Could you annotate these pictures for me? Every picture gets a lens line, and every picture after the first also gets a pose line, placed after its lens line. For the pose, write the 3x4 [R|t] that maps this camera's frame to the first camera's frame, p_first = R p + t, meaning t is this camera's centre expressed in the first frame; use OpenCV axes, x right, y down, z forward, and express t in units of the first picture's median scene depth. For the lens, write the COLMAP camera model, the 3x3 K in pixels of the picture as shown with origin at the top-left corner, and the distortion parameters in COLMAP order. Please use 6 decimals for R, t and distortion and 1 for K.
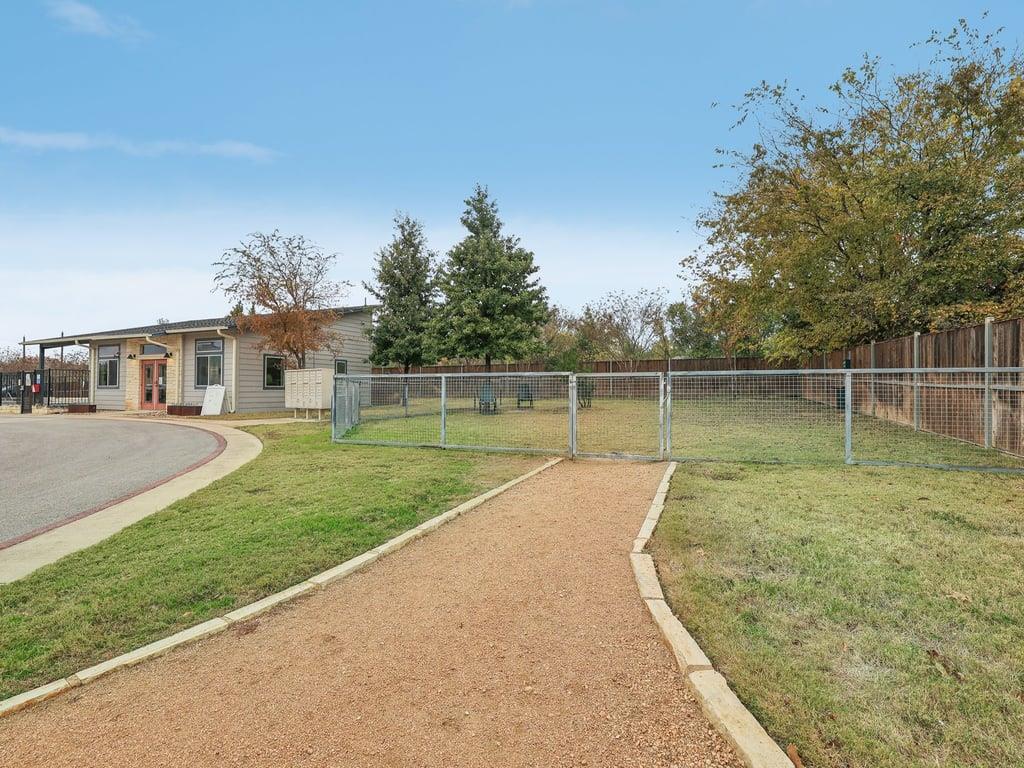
lens RADIAL K [[435.4, 0, 517.0], [0, 435.4, 380.2], [0, 0, 1]] dist [0.002459, 0.000232]
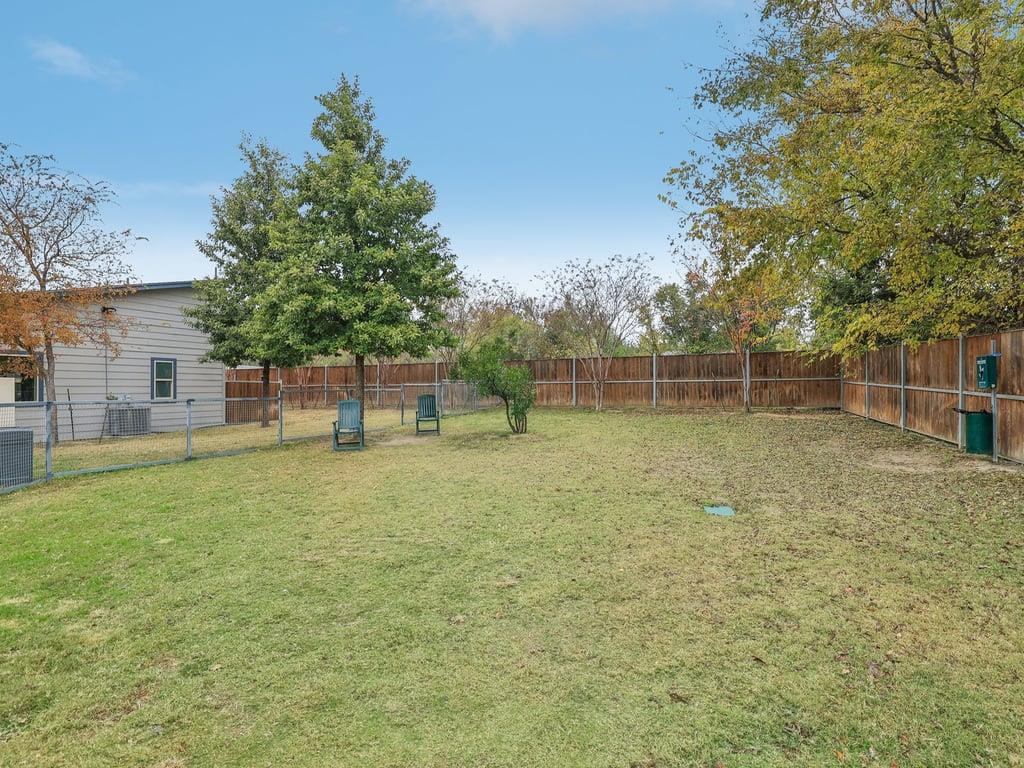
lens RADIAL K [[454.0, 0, 510.7], [0, 454.0, 384.0], [0, 0, 1]] dist [0.000006, -0.000001]
pose [[0.999875, -0.004587, 0.015118, 0.123997], [0.004359, 0.999877, 0.015099, -0.016150], [-0.015186, -0.015031, 0.999772, 0.311648]]
